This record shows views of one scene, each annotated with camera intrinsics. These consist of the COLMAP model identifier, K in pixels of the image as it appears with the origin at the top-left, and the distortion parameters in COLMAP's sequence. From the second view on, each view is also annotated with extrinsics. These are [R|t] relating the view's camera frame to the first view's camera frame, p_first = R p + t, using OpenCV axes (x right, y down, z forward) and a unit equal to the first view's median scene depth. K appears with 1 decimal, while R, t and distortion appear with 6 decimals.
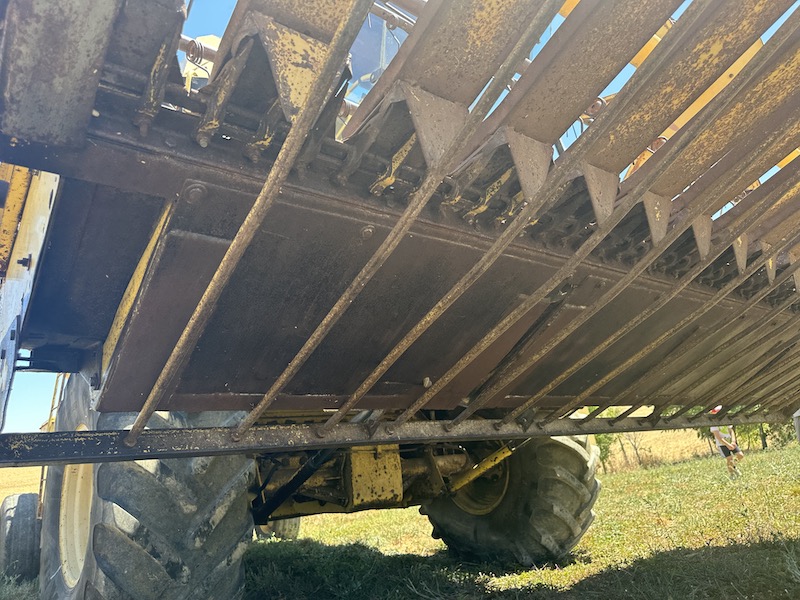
lens RADIAL K [[563.3, 0, 400.0], [0, 563.3, 300.0], [0, 0, 1]] dist [0.079375, -0.099193]
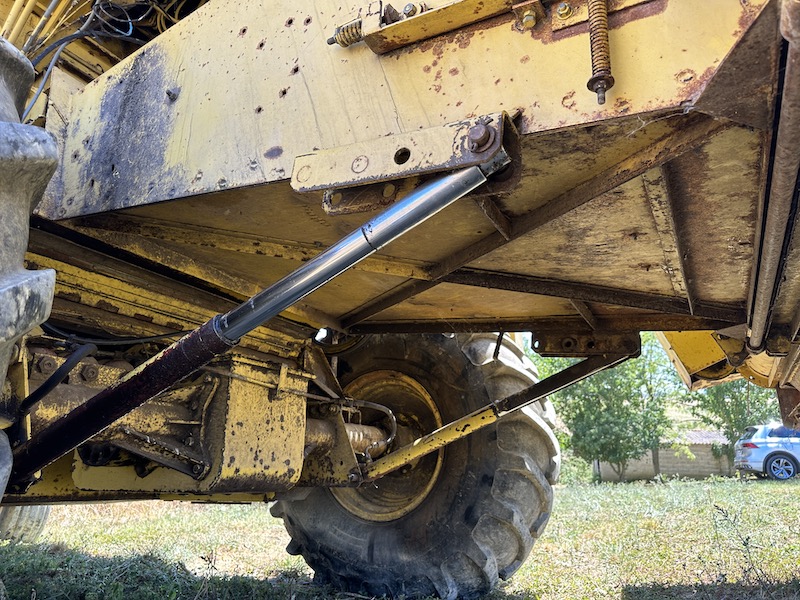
lens RADIAL K [[563.3, 0, 400.0], [0, 563.3, 300.0], [0, 0, 1]] dist [0.079375, -0.099193]
pose [[0.923025, 0.201566, 0.327714, -0.115850], [-0.191381, 0.979466, -0.063404, 0.183132], [-0.333764, -0.004194, 0.942647, 0.415480]]
